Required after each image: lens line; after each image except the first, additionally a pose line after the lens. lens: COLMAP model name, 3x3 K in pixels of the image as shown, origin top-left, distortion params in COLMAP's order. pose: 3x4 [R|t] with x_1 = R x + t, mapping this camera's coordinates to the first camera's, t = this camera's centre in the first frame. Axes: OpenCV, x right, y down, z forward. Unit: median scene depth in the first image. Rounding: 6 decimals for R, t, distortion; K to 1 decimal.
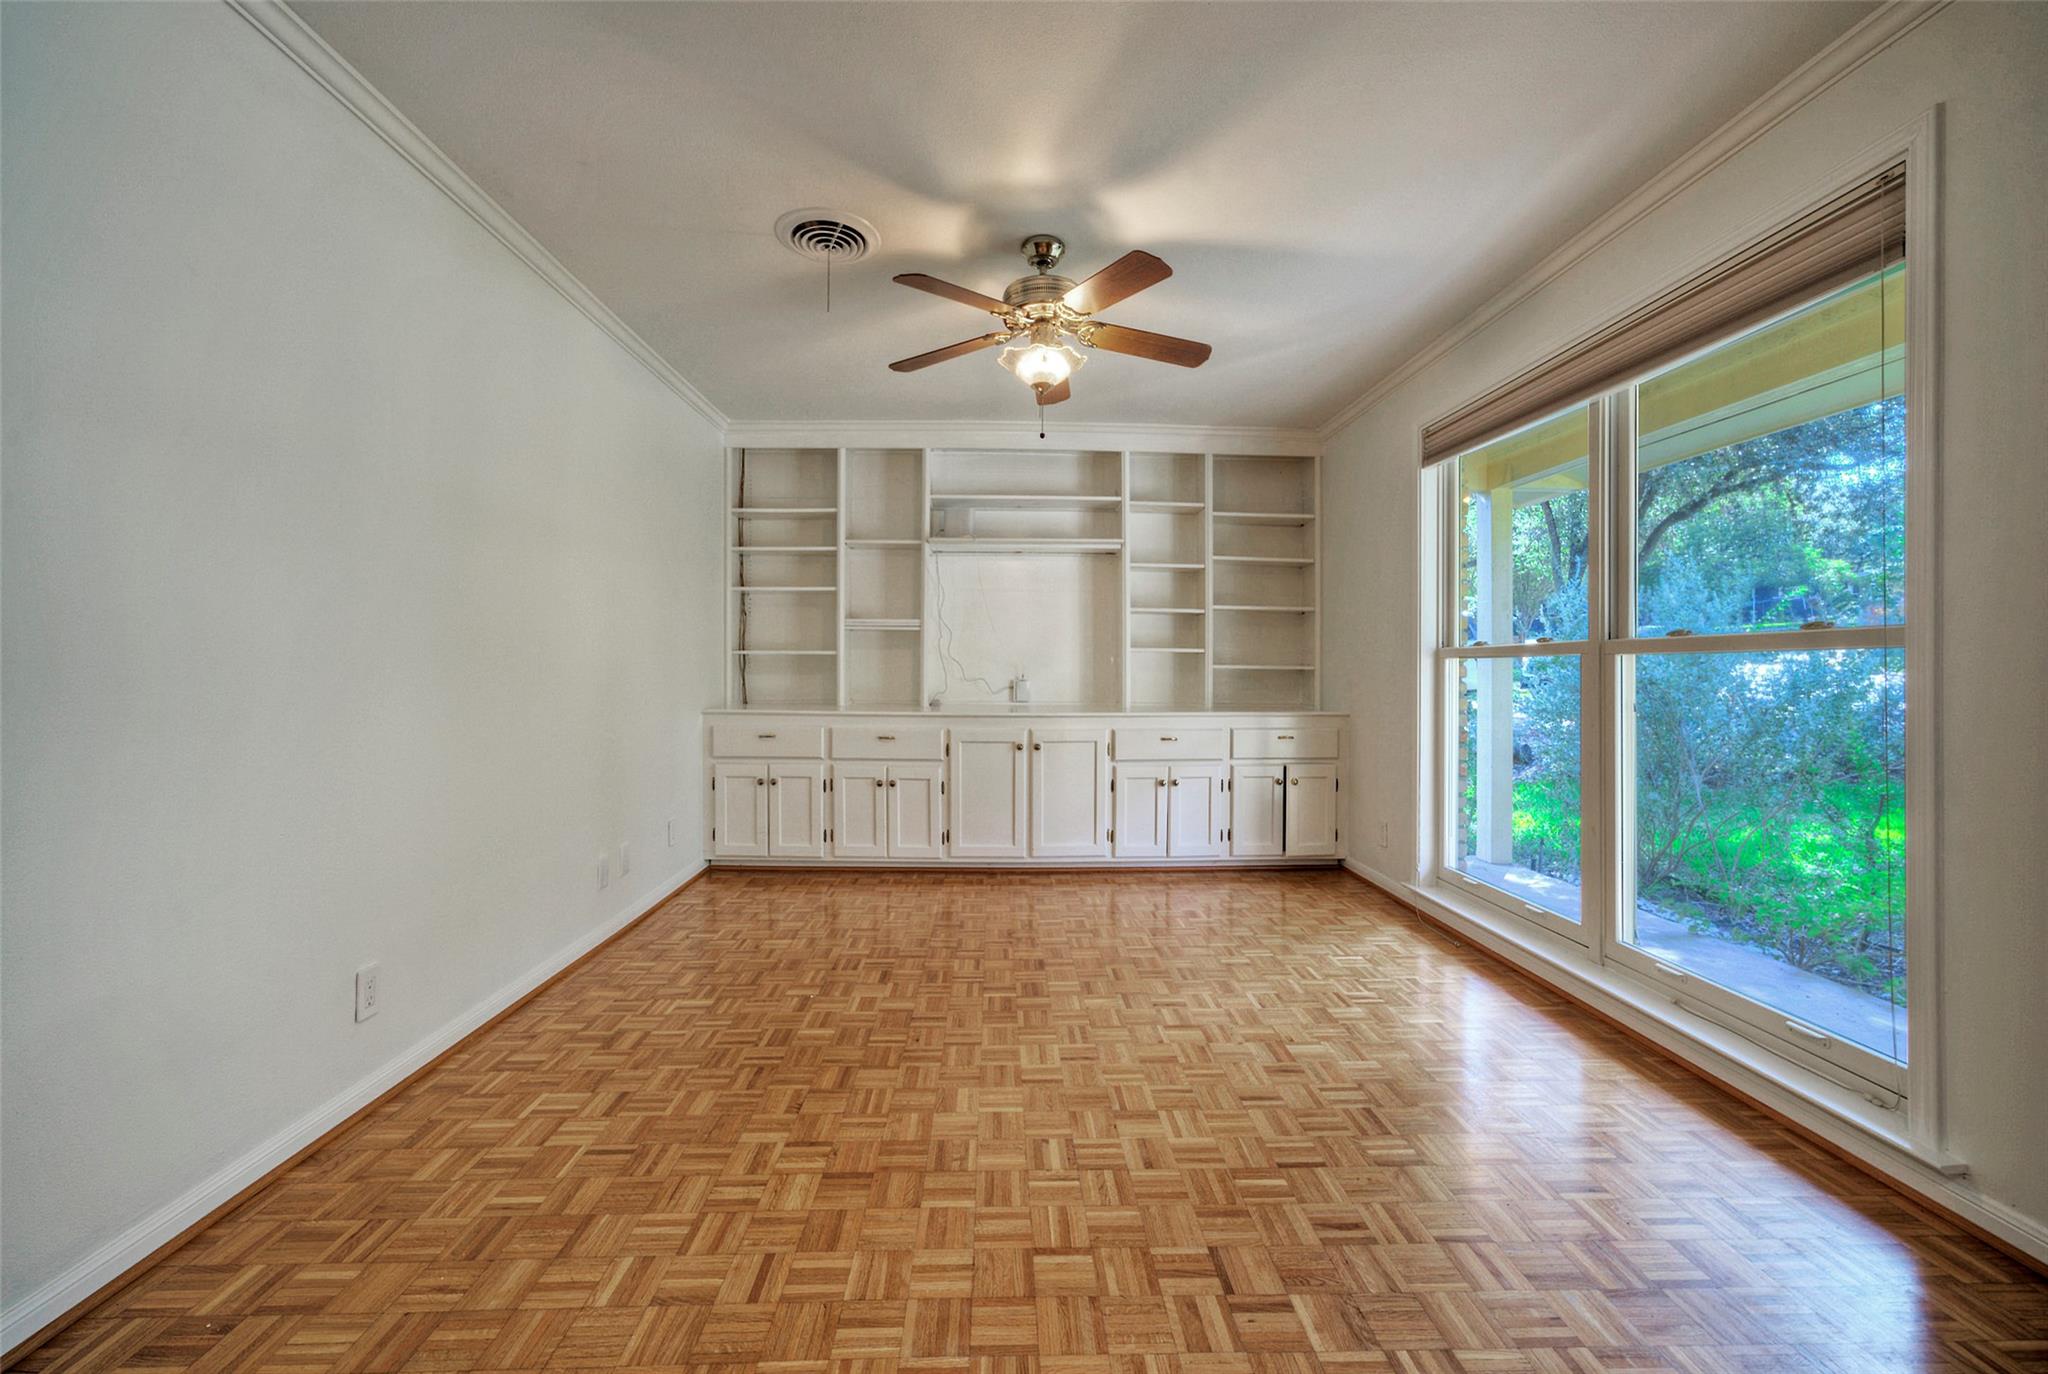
lens RADIAL K [[770.4, 0, 1018.8], [0, 770.4, 675.2], [0, 0, 1]] dist [-0.000908, 0.000397]
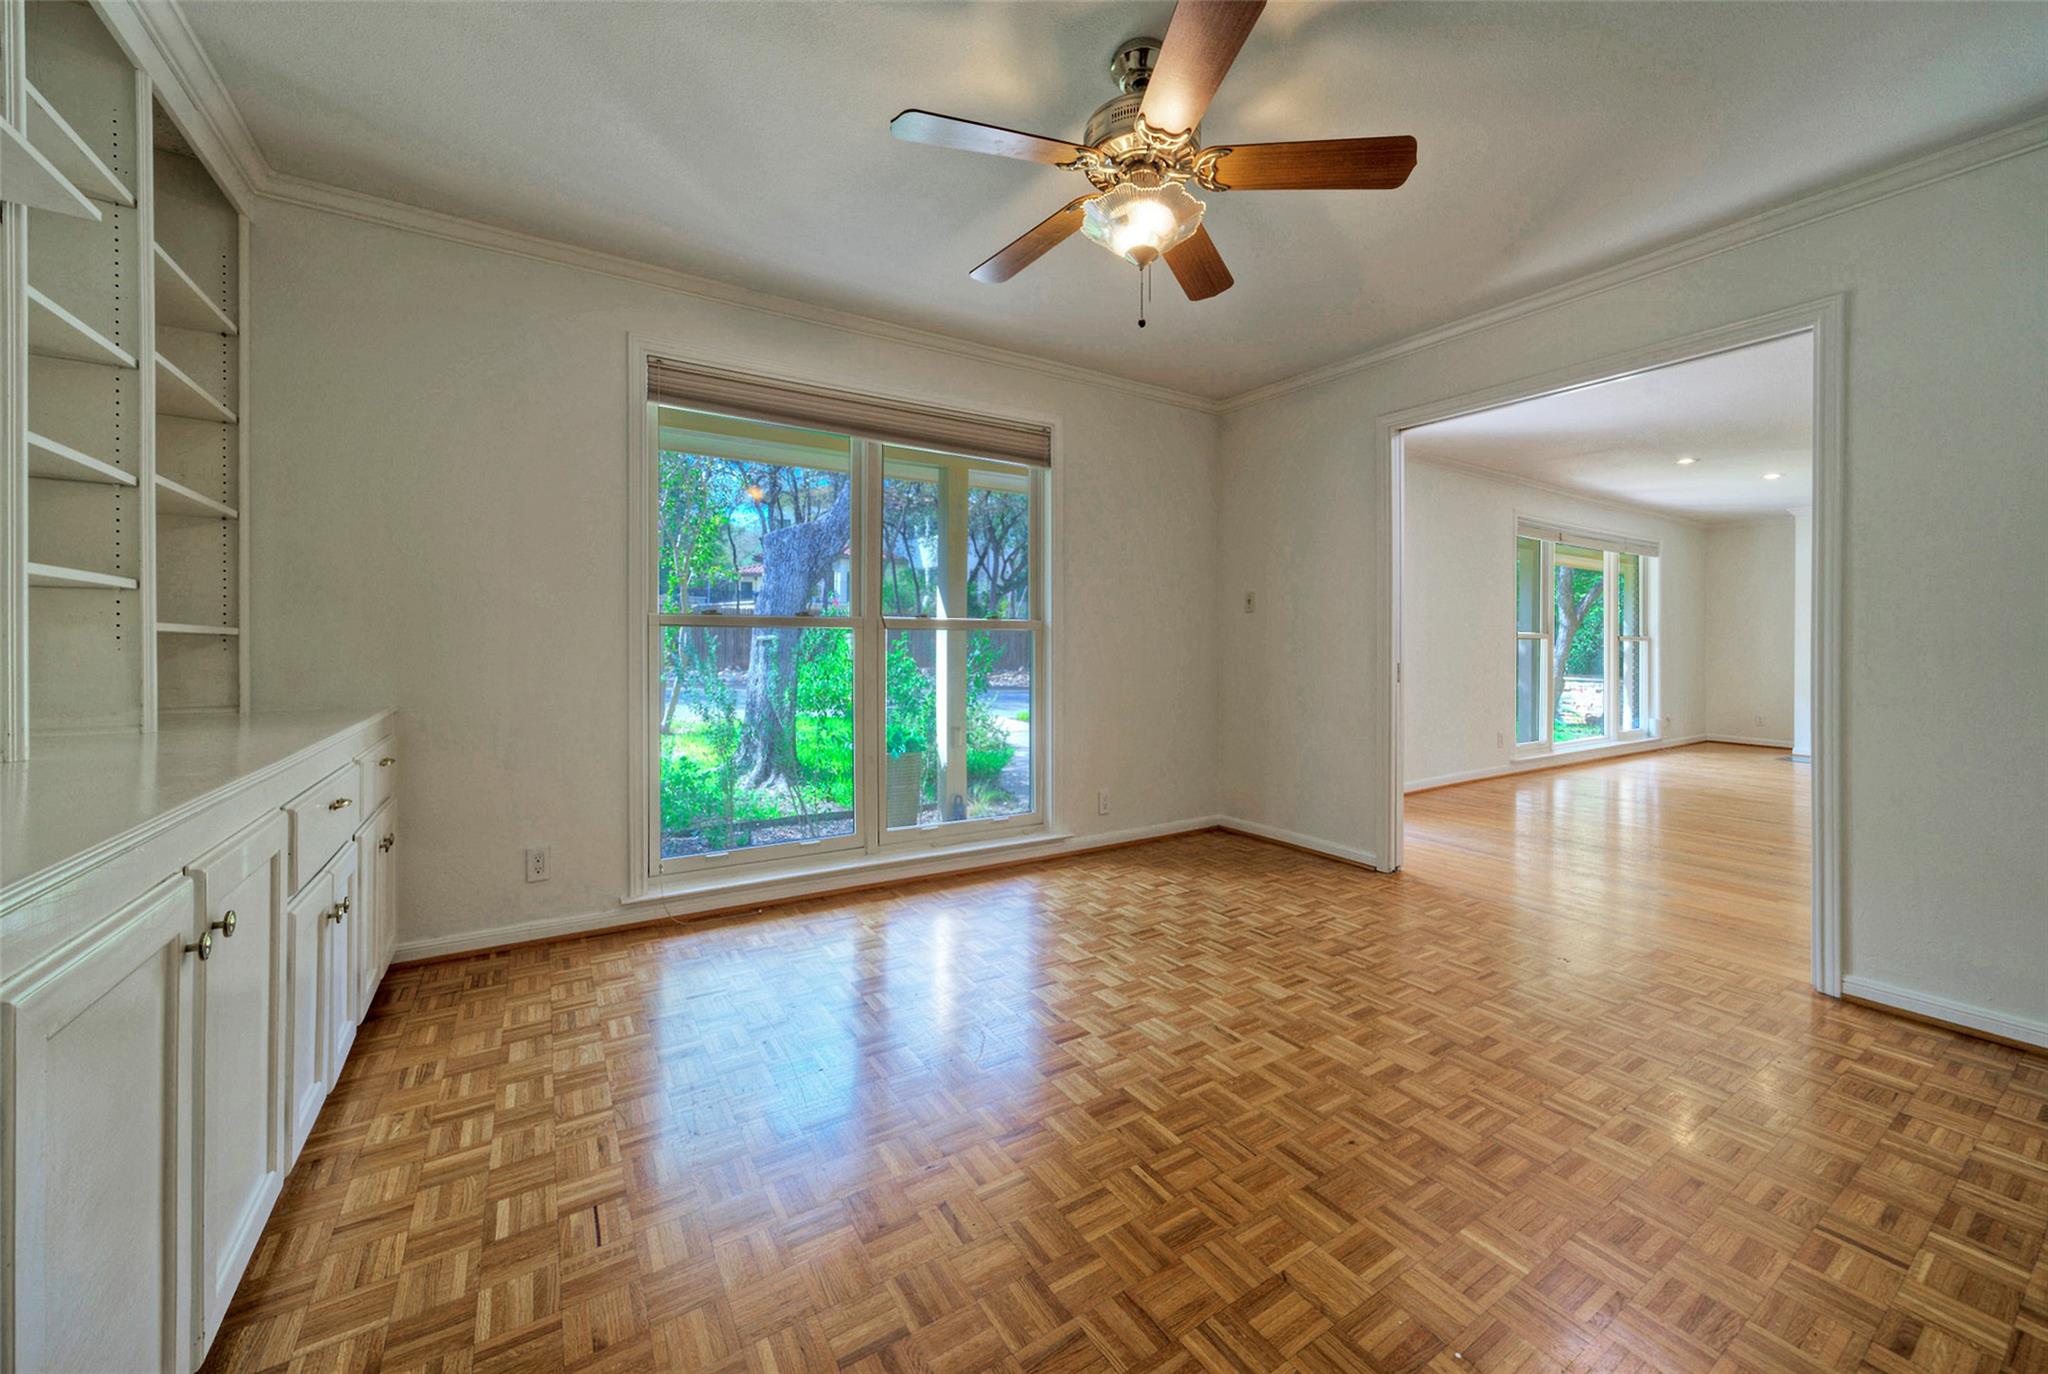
lens RADIAL K [[770.4, 0, 981.9], [0, 770.4, 643.4], [0, 0, 1]] dist [-0.000908, 0.000397]
pose [[-0.481686, -0.001217, 0.876343, -0.702656], [0.002279, 0.999994, 0.002641, -0.004961], [-0.876341, 0.003269, -0.481680, 1.928512]]
